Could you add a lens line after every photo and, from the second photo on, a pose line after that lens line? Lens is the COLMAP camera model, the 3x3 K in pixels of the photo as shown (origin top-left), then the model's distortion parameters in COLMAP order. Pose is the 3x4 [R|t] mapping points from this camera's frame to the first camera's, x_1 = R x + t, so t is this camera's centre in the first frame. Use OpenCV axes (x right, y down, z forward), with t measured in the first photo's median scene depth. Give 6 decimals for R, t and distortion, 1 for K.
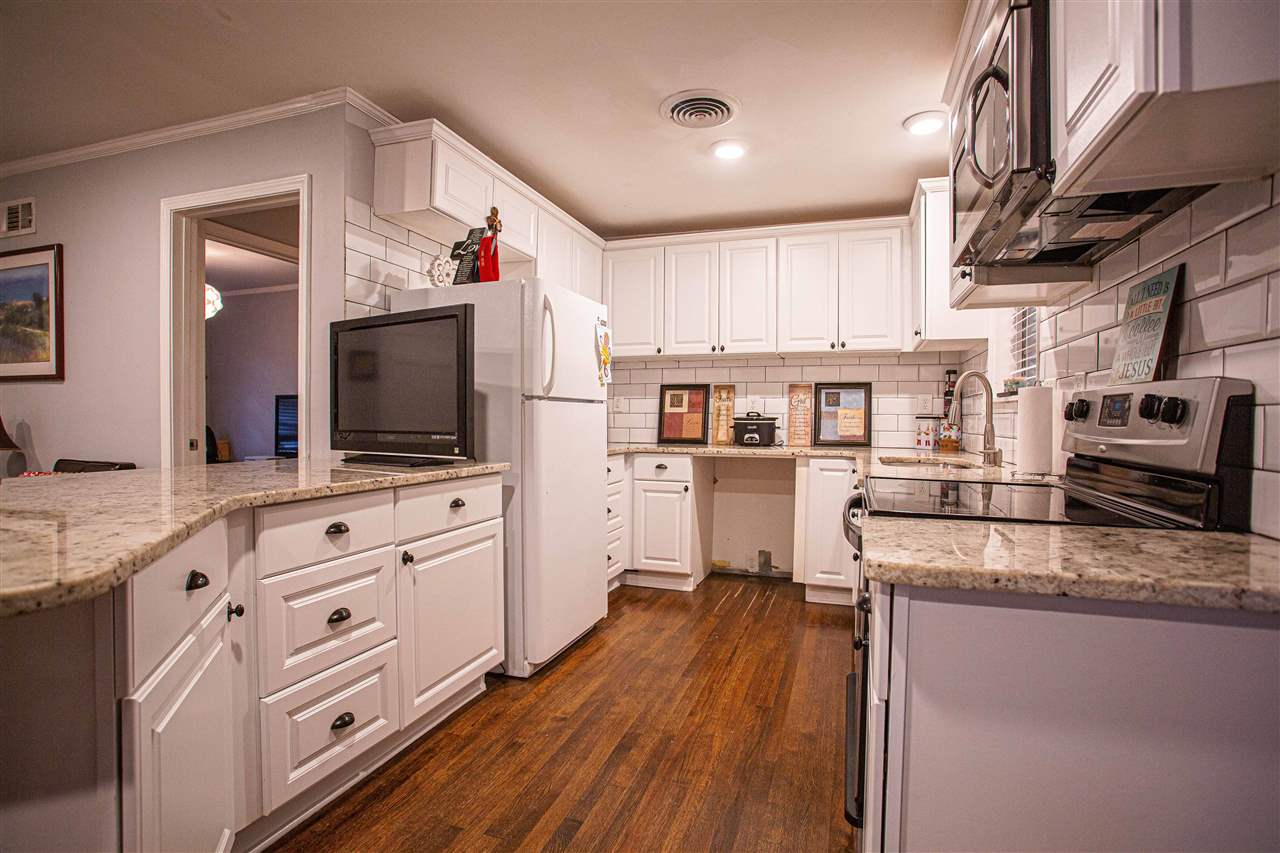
lens RADIAL K [[626.8, 0, 642.3], [0, 626.8, 428.2], [0, 0, 1]] dist [-0.072695, 0.032866]
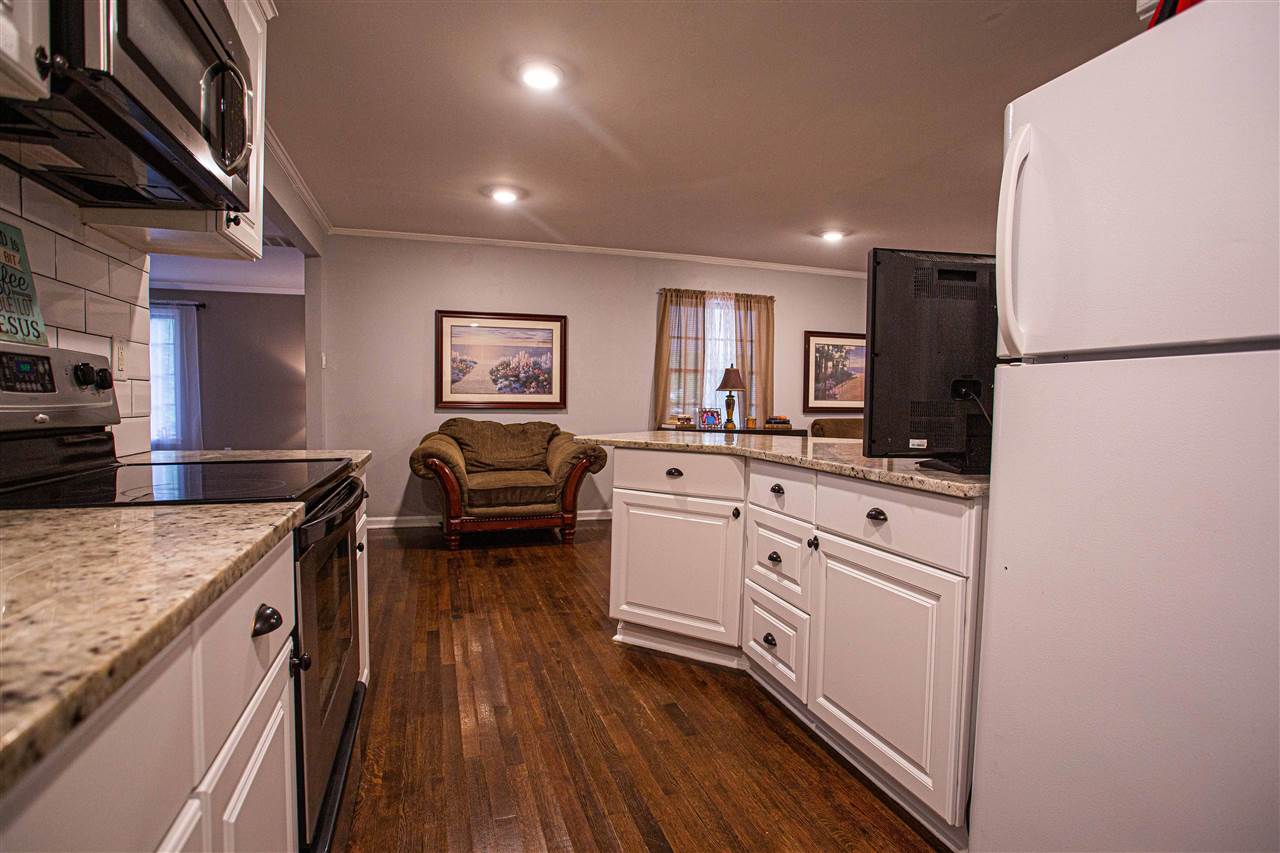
lens RADIAL K [[645.6, 0, 644.7], [0, 645.6, 429.2], [0, 0, 1]] dist [-0.068792, 0.035254]
pose [[-0.803843, 0.004373, -0.594826, 0.224152], [-0.032094, 0.998198, 0.050710, -0.008397], [0.593975, 0.059853, -0.802254, 0.818393]]
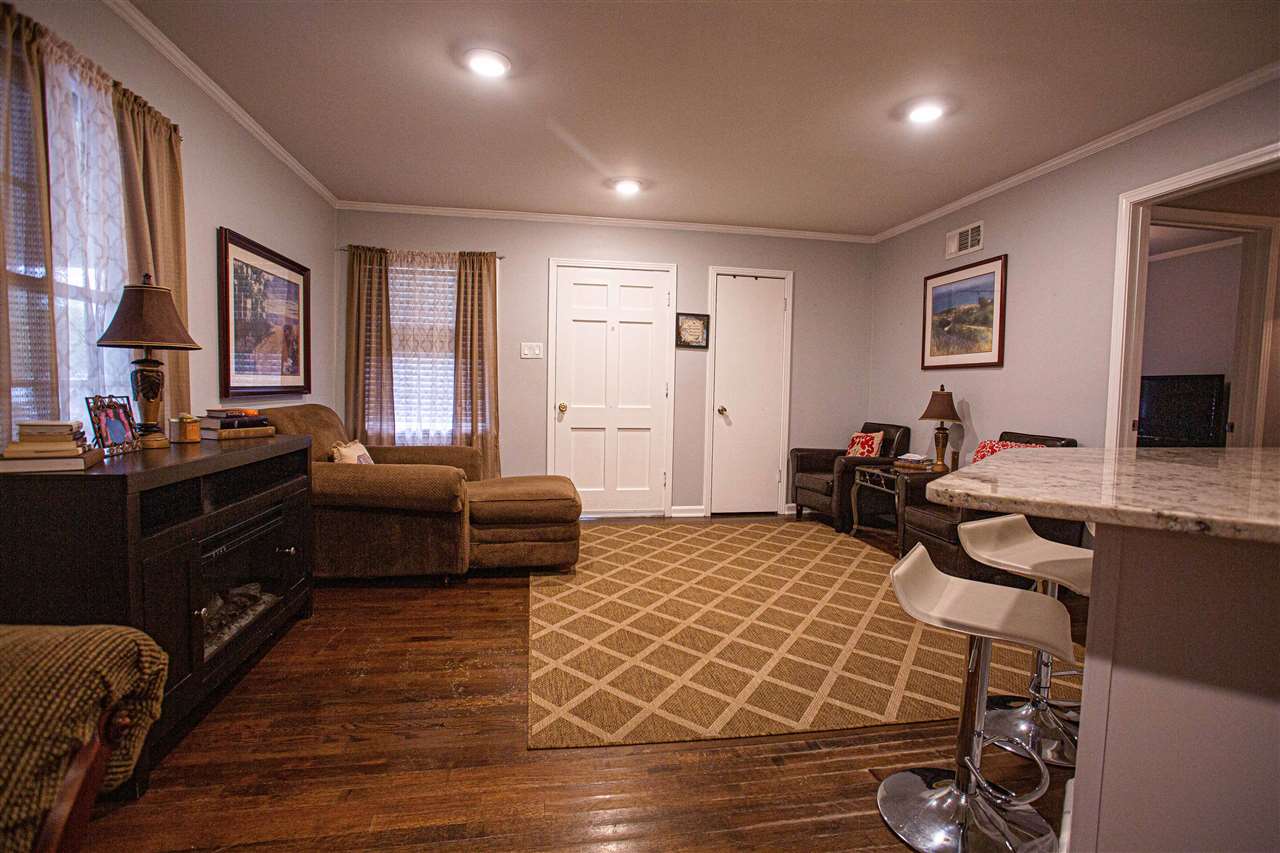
lens RADIAL K [[626.8, 0, 642.3], [0, 626.8, 428.2], [0, 0, 1]] dist [-0.072695, 0.032866]
pose [[0.473624, 0.055109, -0.879002, -0.186031], [-0.028798, 0.998476, 0.047082, 0.005764], [0.880256, 0.003014, 0.474489, -0.194873]]
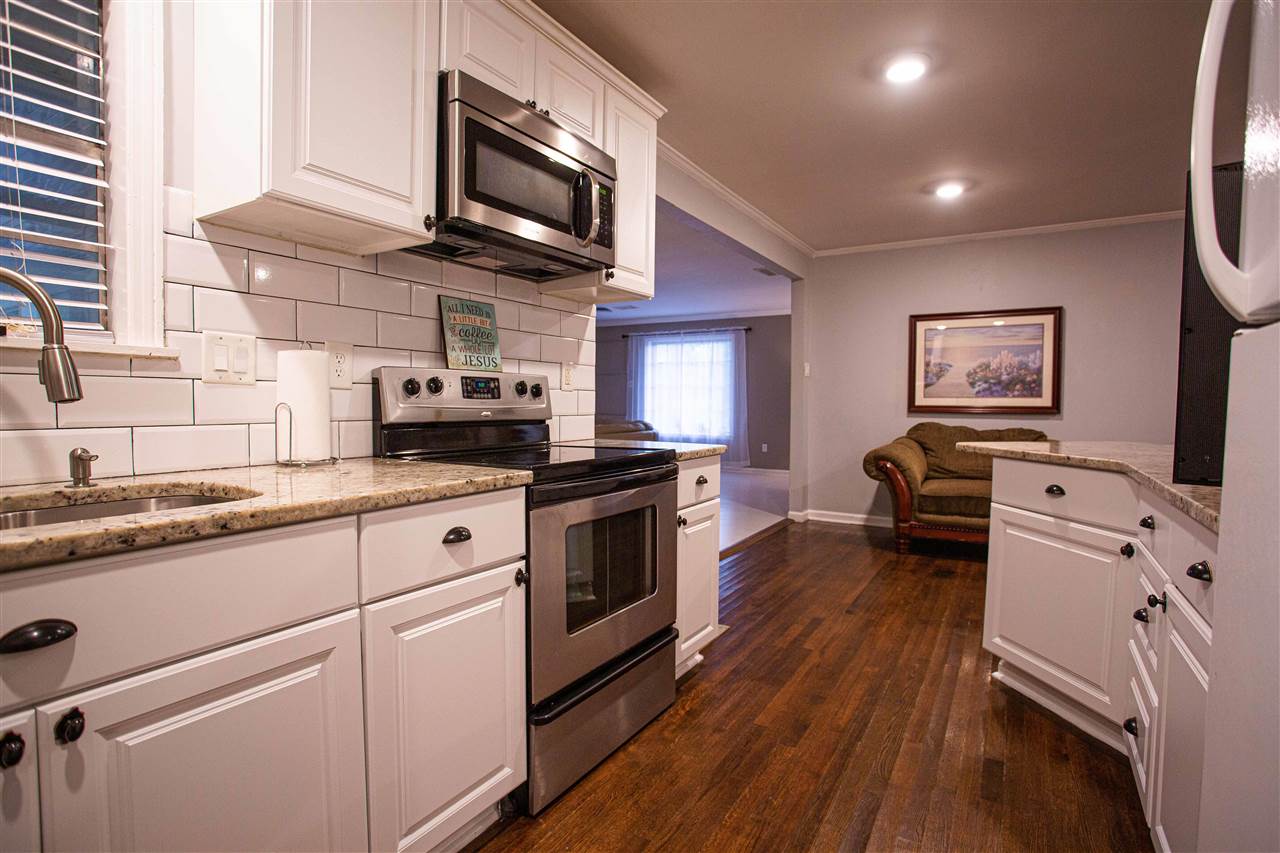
lens RADIAL K [[626.8, 0, 642.3], [0, 626.8, 428.2], [0, 0, 1]] dist [-0.072695, 0.032866]
pose [[-0.975509, -0.025736, 0.218448, 0.028949], [-0.012403, 0.997987, 0.062188, -0.011244], [-0.219609, 0.057956, -0.973865, 0.882715]]
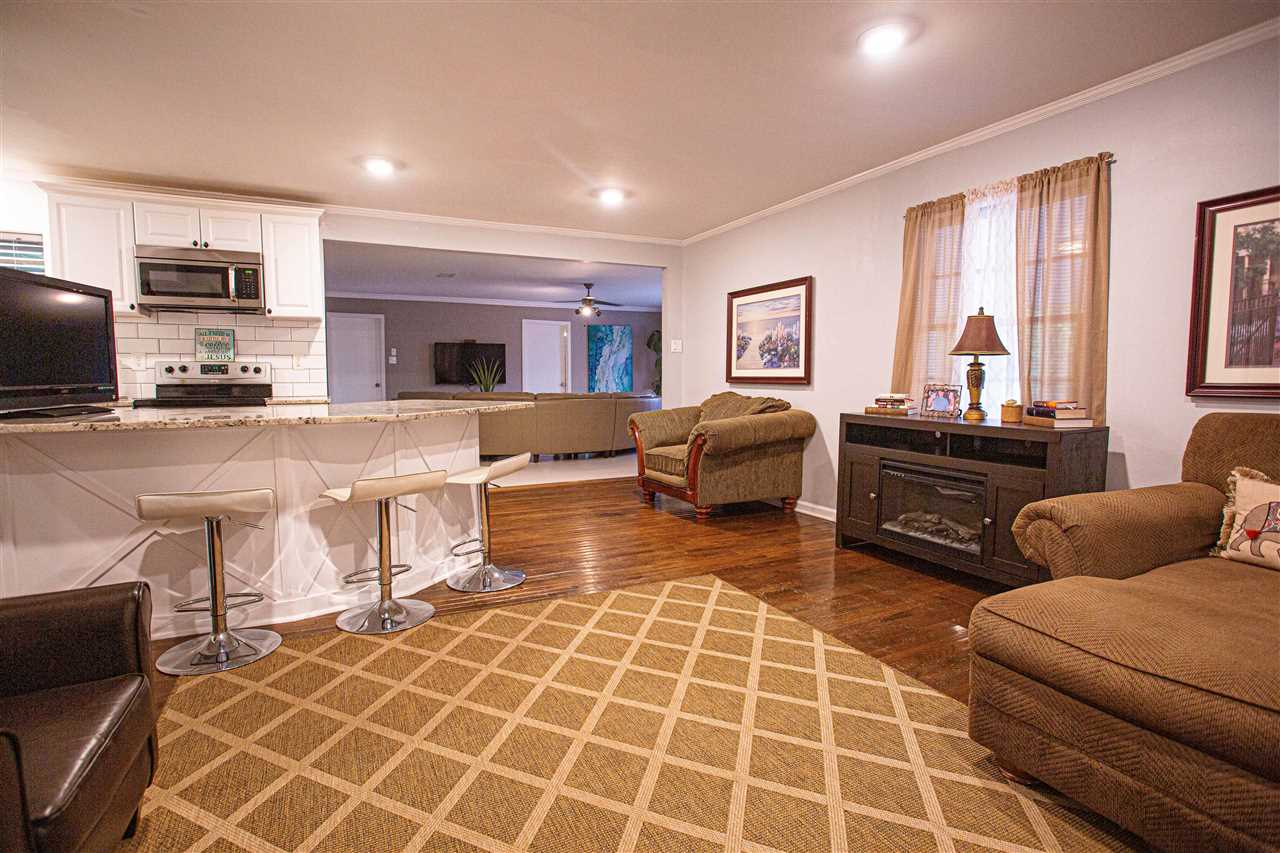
lens RADIAL K [[626.8, 0, 642.3], [0, 626.8, 428.2], [0, 0, 1]] dist [-0.072695, 0.032866]
pose [[-0.706989, -0.070526, 0.703699, -1.169513], [0.003156, 0.994691, 0.102860, -0.016194], [-0.707217, 0.074942, -0.703013, 0.624819]]
